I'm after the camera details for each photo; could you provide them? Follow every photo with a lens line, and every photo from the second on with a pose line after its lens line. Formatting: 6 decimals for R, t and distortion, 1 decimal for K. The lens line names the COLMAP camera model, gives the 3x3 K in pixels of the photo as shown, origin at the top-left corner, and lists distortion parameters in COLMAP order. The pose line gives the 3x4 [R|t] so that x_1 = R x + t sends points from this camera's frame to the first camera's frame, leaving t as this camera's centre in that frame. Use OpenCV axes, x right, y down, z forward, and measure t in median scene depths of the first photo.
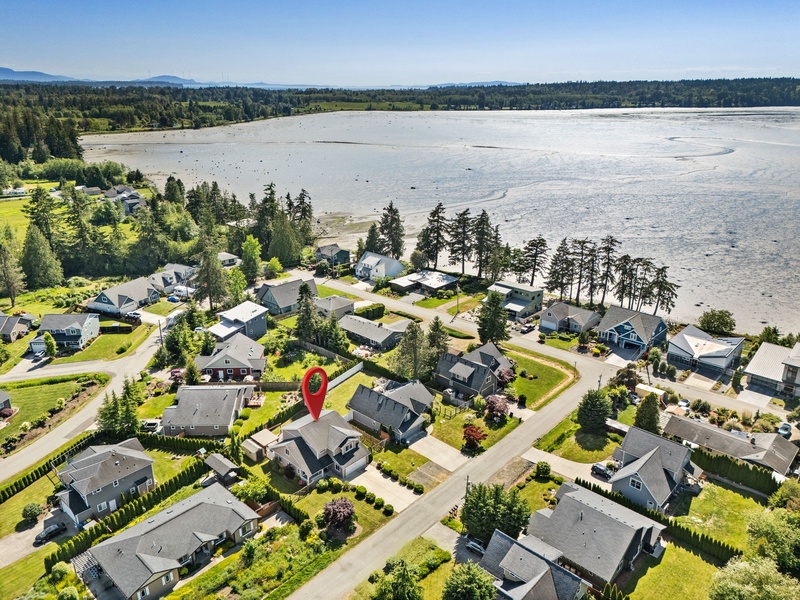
lens RADIAL K [[574.8, 0, 399.3], [0, 574.8, 300.7], [0, 0, 1]] dist [0.059309, -0.060899]
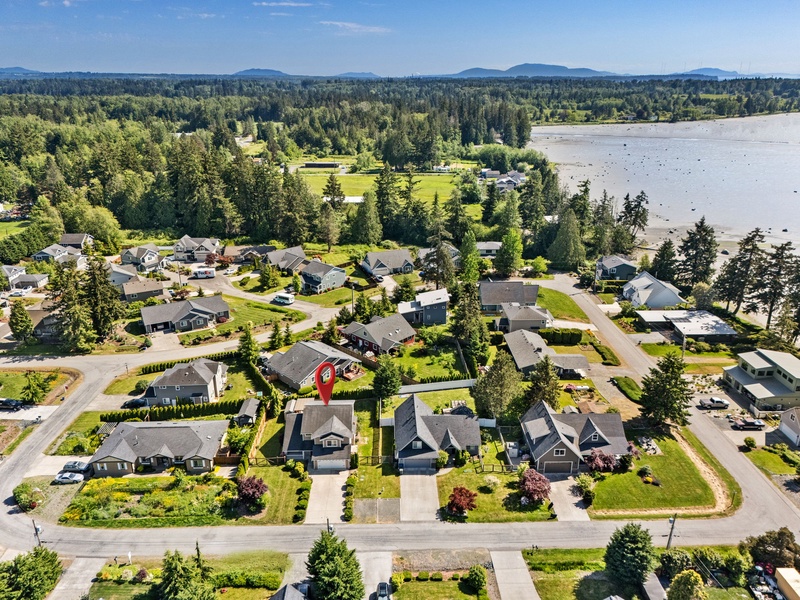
lens RADIAL K [[574.8, 0, 399.3], [0, 574.8, 300.7], [0, 0, 1]] dist [0.059309, -0.060899]
pose [[0.696344, 0.246885, -0.673909, 0.320858], [-0.240004, 0.965018, 0.105539, -0.057915], [0.676390, 0.088250, 0.731237, 0.191646]]
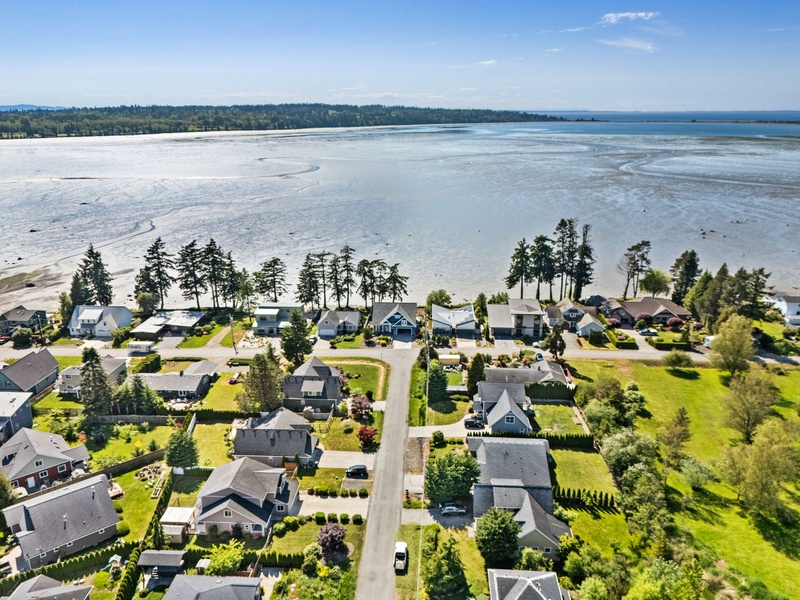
lens RADIAL K [[590.7, 0, 387.7], [0, 590.7, 302.9], [0, 0, 1]] dist [0.050759, -0.052236]
pose [[0.782136, -0.198762, 0.590556, -0.262980], [0.223010, 0.974272, 0.032552, -0.019956], [-0.581833, 0.106240, 0.806340, 0.031914]]
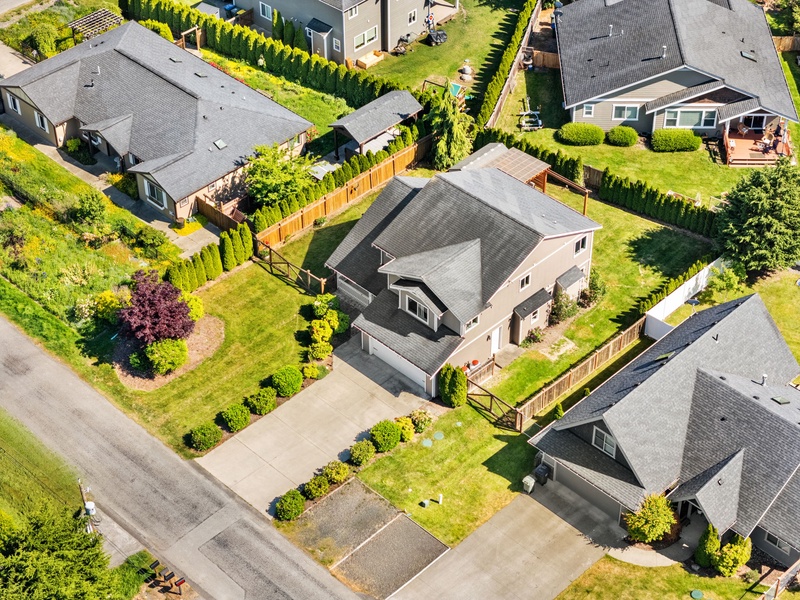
lens RADIAL K [[1574.1, 0, 400.0], [0, 1574.1, 300.0], [0, 0, 1]] dist [-0.218448, -0.115317]
pose [[-0.028925, 0.651520, -0.758080, 0.322393], [-0.333581, 0.708628, 0.621748, -0.166235], [0.942278, 0.270865, 0.196838, 0.448348]]
